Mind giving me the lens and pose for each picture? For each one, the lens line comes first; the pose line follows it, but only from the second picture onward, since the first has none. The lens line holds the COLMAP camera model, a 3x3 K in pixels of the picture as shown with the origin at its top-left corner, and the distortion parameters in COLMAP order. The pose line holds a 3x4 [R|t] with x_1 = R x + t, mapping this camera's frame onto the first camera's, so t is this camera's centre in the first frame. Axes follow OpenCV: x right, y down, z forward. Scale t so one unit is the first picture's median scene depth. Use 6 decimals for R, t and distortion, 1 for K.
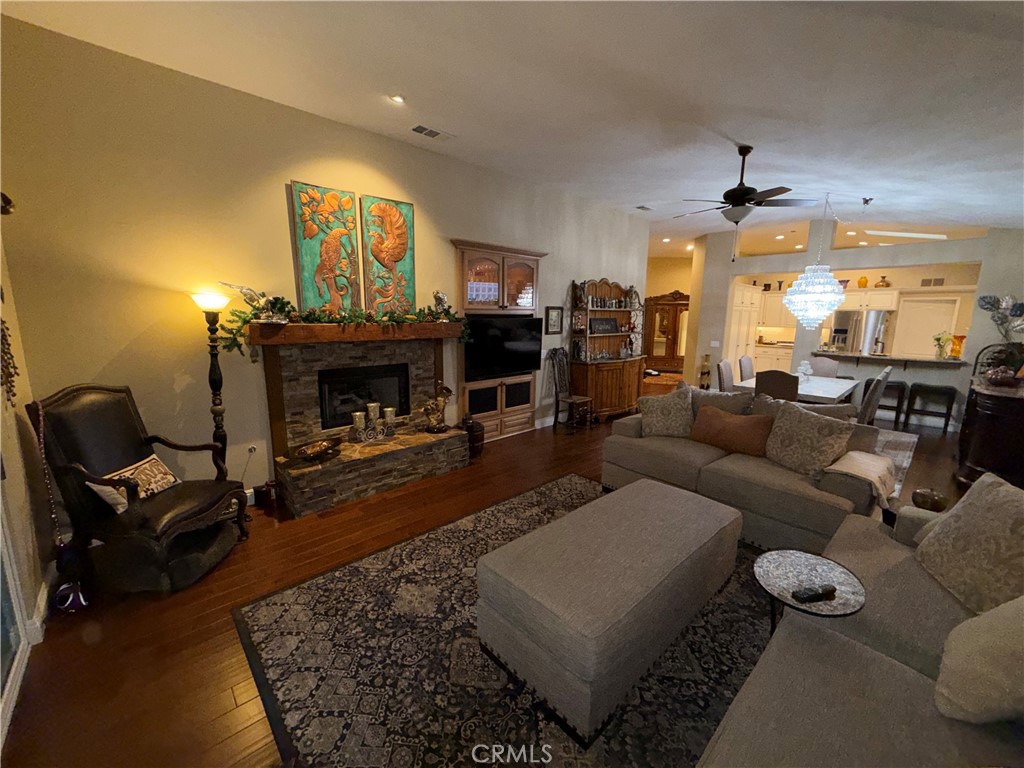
lens RADIAL K [[408.6, 0, 508.3], [0, 408.6, 383.1], [0, 0, 1]] dist [0.008746, -0.000396]
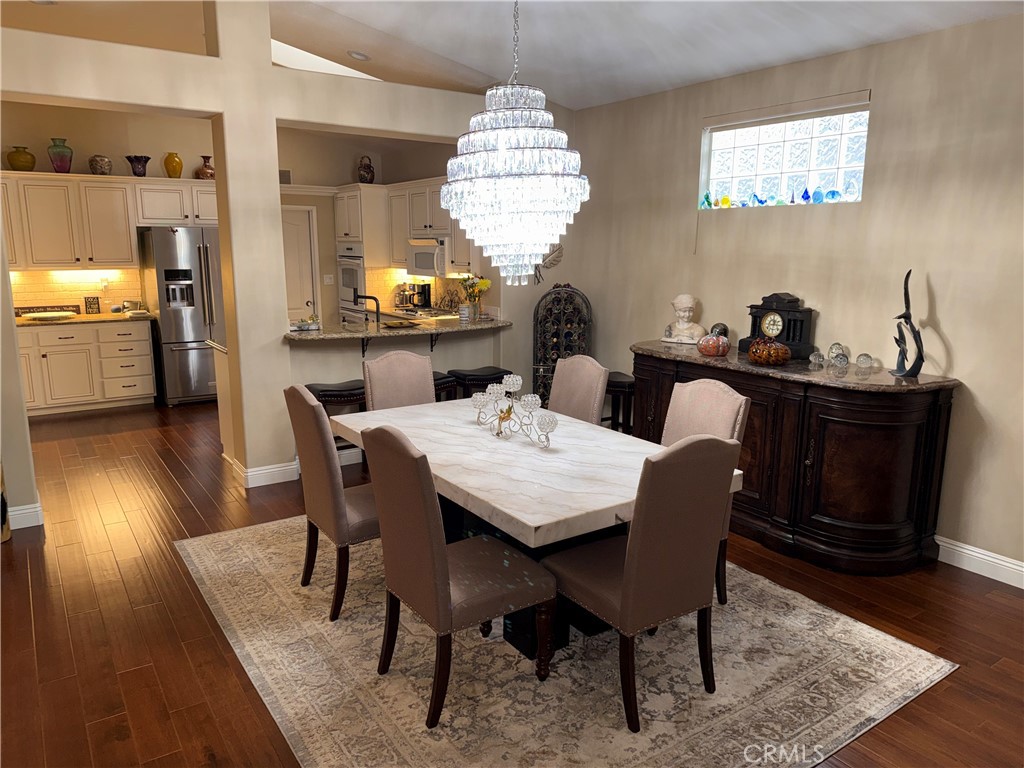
lens RADIAL K [[716.8, 0, 515.1], [0, 716.8, 391.6], [0, 0, 1]] dist [0.065100, -0.077202]
pose [[0.142413, -0.209665, 0.967346, 0.211824], [0.162102, 0.969053, 0.186170, -0.234835], [-0.976443, 0.130296, 0.171993, 1.378467]]
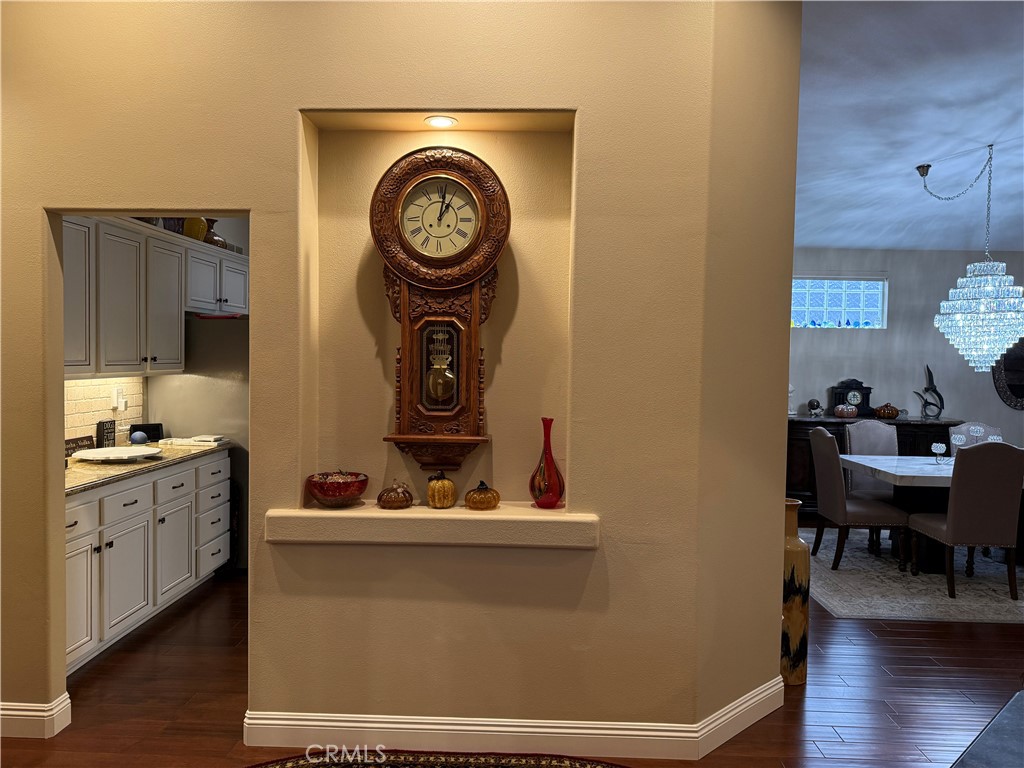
lens RADIAL K [[716.8, 0, 514.1], [0, 716.8, 386.8], [0, 0, 1]] dist [0.065100, -0.077202]
pose [[-0.713855, -0.051214, 0.698418, 0.746634], [0.092121, 0.981788, 0.166149, -0.512271], [-0.694208, 0.182945, -0.696137, 3.286038]]
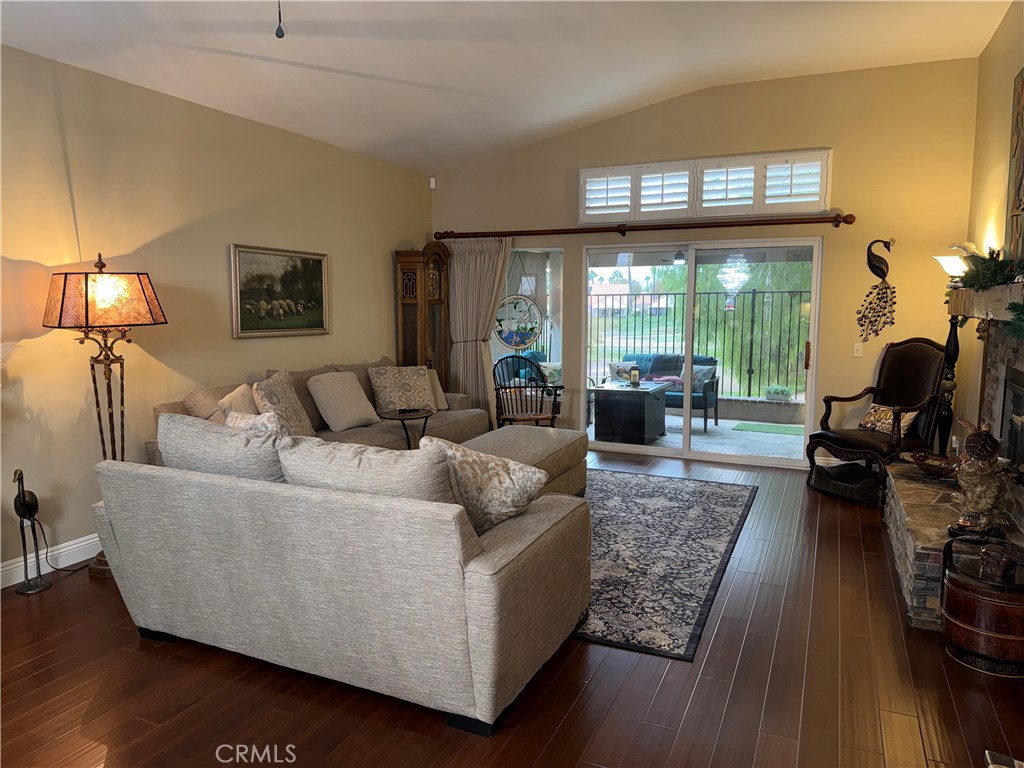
lens RADIAL K [[716.8, 0, 509.2], [0, 716.8, 378.6], [0, 0, 1]] dist [0.065100, -0.077202]
pose [[-0.919700, 0.029627, -0.391502, 0.694861], [-0.076232, 0.964698, 0.252085, -0.240258], [0.385150, 0.261687, -0.884974, 1.782319]]
